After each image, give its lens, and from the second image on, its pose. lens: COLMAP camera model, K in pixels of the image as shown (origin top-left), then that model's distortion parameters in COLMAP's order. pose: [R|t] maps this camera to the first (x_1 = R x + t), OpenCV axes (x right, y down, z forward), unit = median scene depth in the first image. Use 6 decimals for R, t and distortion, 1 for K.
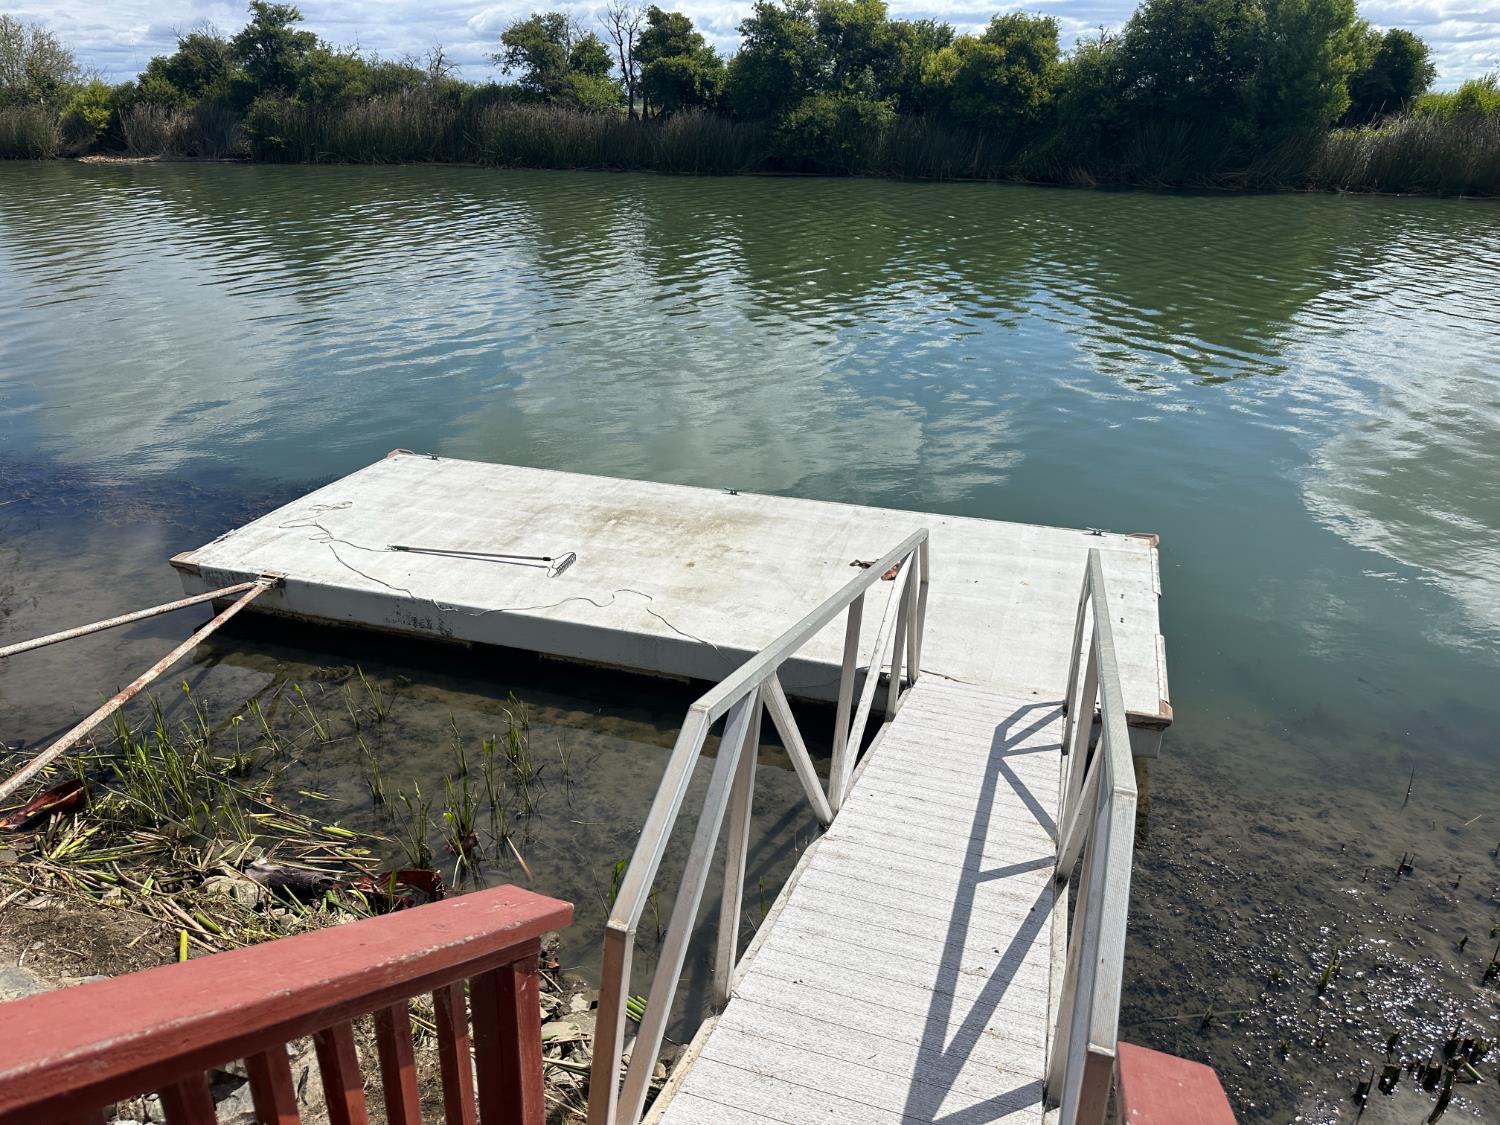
lens RADIAL K [[1086.6, 0, 700.6], [0, 1086.6, 563.5], [0, 0, 1]] dist [0.000141, -0.002431]
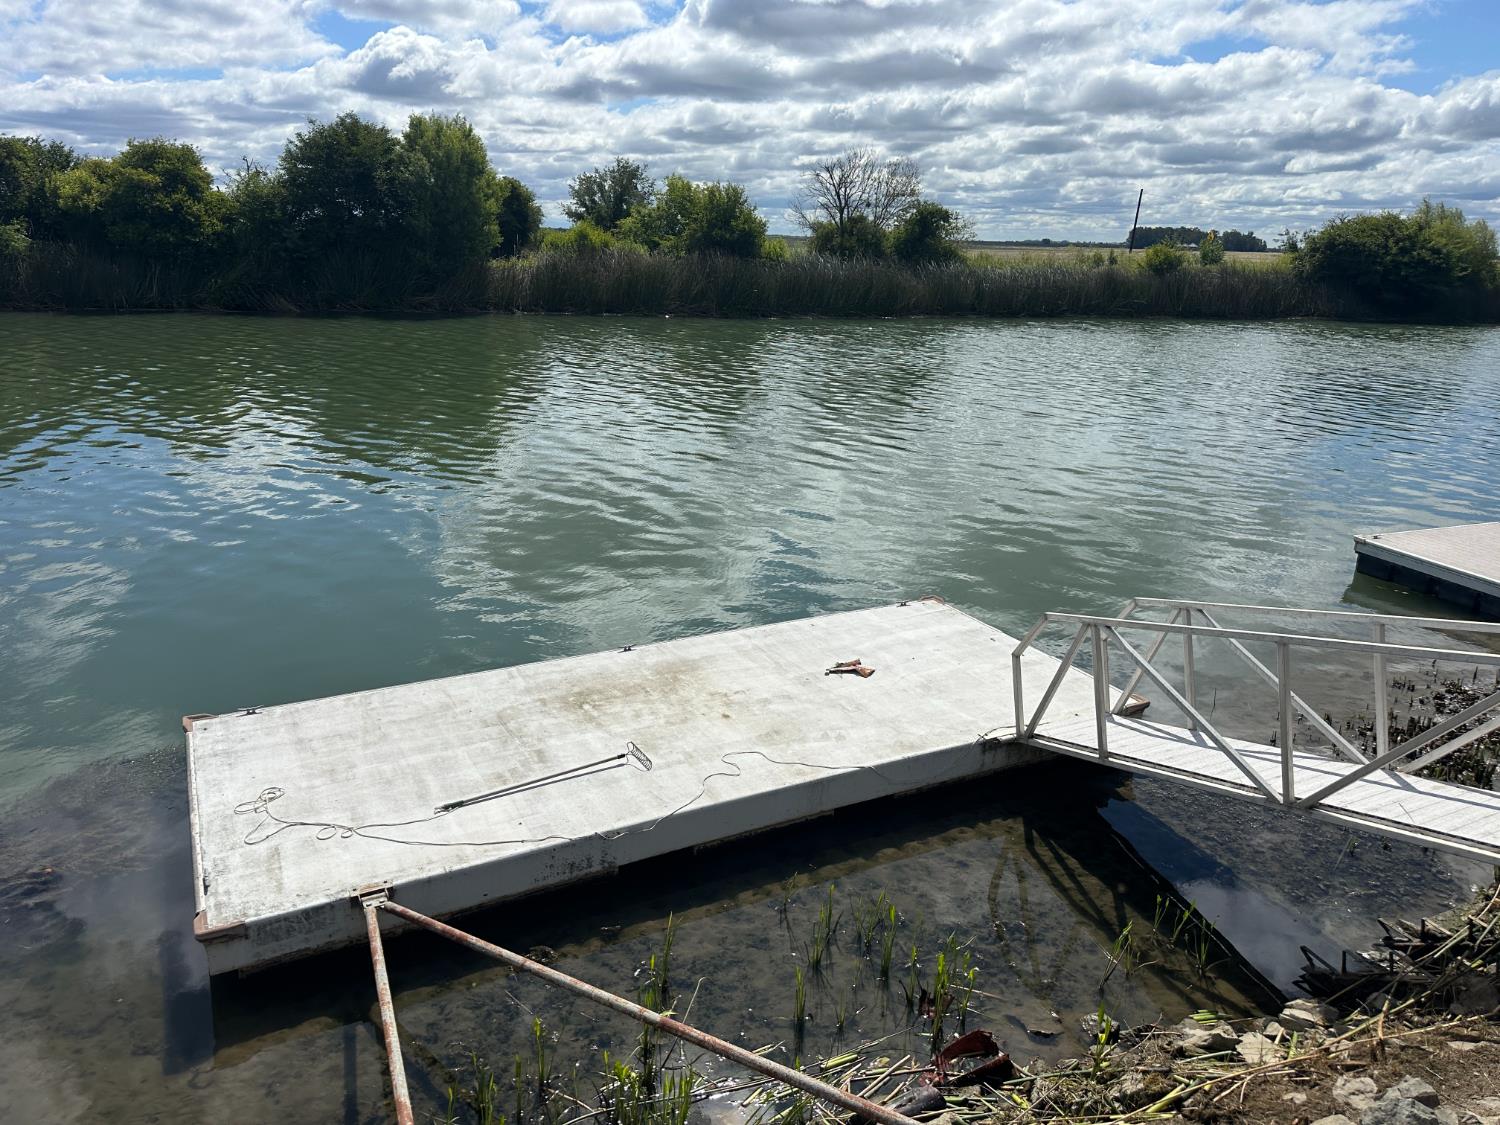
lens RADIAL K [[1073.8, 0, 771.1], [0, 1073.8, 567.6], [0, 0, 1]] dist [0.036909, -0.038515]
pose [[0.676524, -0.203196, 0.707832, -0.096819], [0.268808, 0.962996, 0.019526, -0.020661], [-0.685607, 0.177061, 0.706111, 0.030813]]
